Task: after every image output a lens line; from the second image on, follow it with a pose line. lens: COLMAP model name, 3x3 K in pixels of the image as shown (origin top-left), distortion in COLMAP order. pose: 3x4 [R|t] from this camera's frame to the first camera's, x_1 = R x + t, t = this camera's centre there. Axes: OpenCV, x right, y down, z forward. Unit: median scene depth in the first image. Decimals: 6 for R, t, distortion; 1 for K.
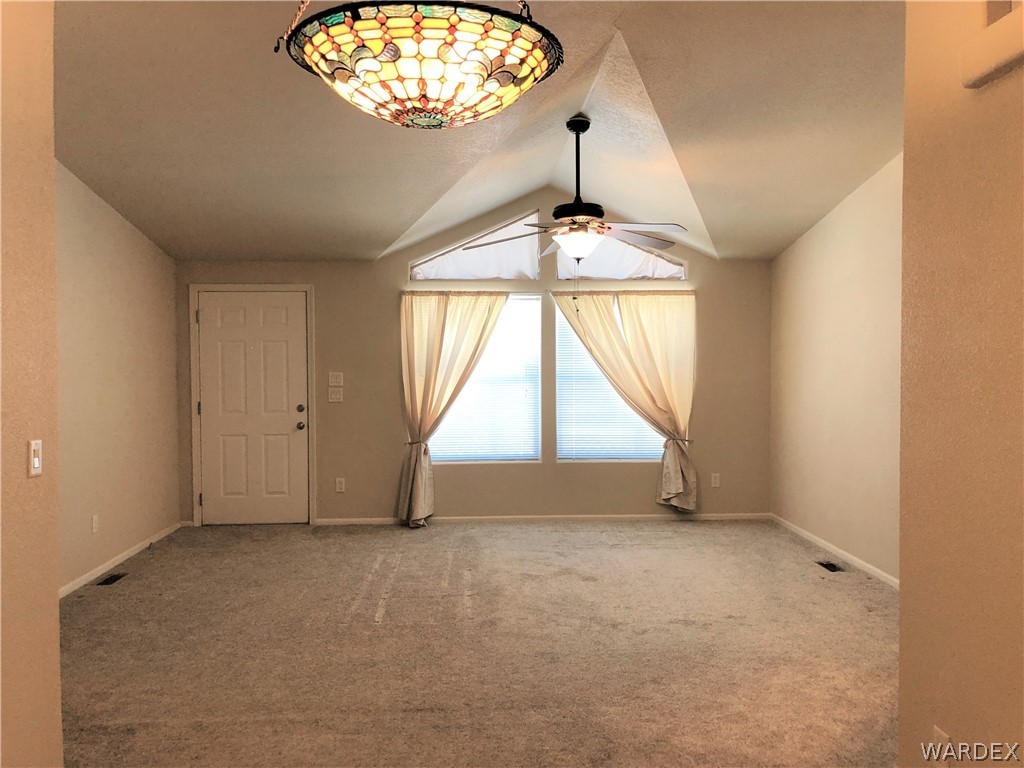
lens RADIAL K [[837.9, 0, 507.8], [0, 837.9, 388.3], [0, 0, 1]] dist [0.027538, -0.030543]
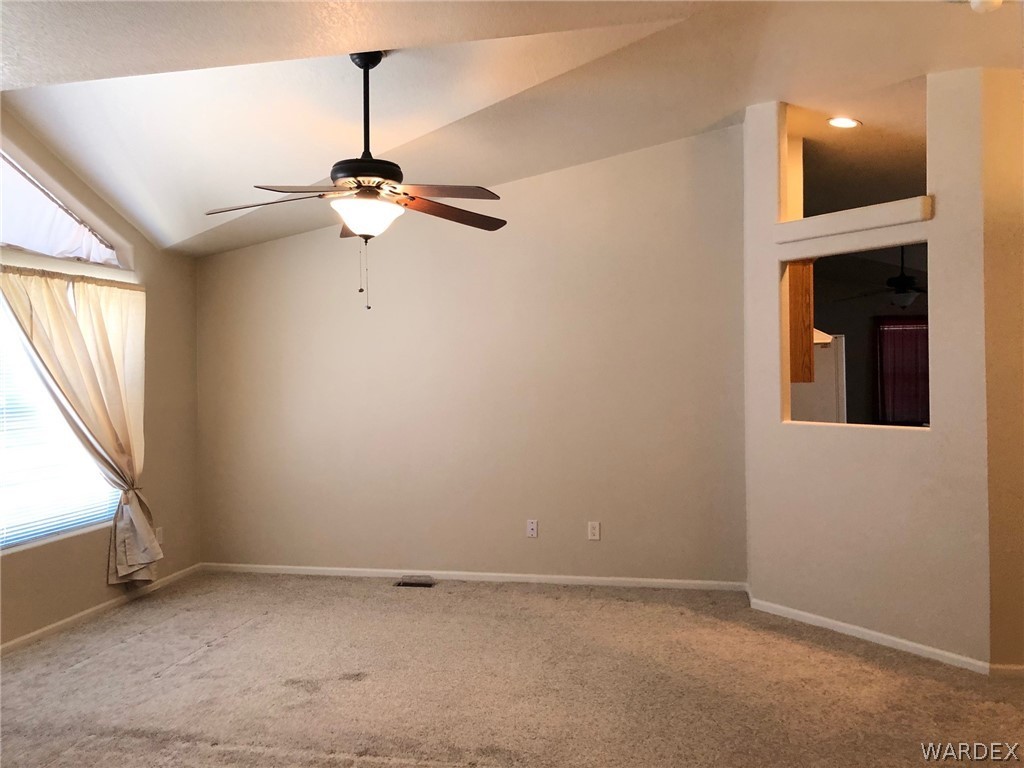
lens RADIAL K [[837.9, 0, 516.6], [0, 837.9, 374.6], [0, 0, 1]] dist [0.027538, -0.030543]
pose [[0.243396, -0.003154, 0.969922, -0.422920], [0.051429, 0.998630, -0.009659, -0.013169], [-0.968563, 0.052233, 0.243225, 0.501665]]
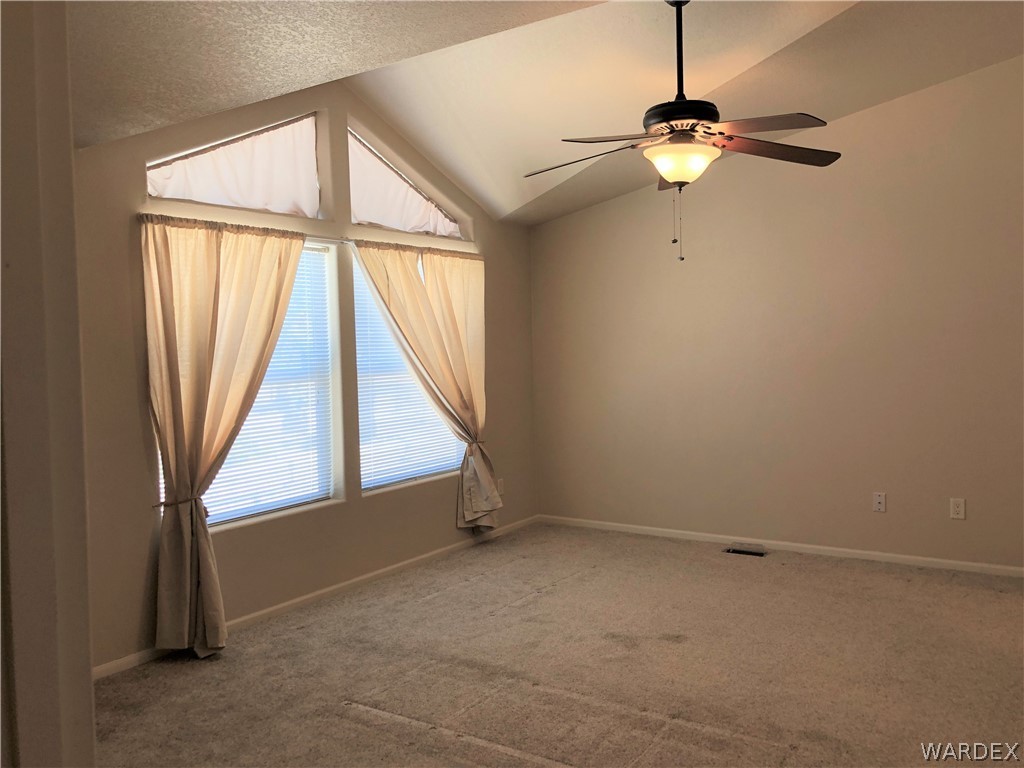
lens RADIAL K [[837.9, 0, 513.0], [0, 837.9, 374.5], [0, 0, 1]] dist [0.027538, -0.030543]
pose [[0.605455, -0.042396, 0.794750, -0.400845], [0.060628, 0.998135, 0.007057, -0.005722], [-0.793567, 0.043911, 0.606896, 0.496236]]
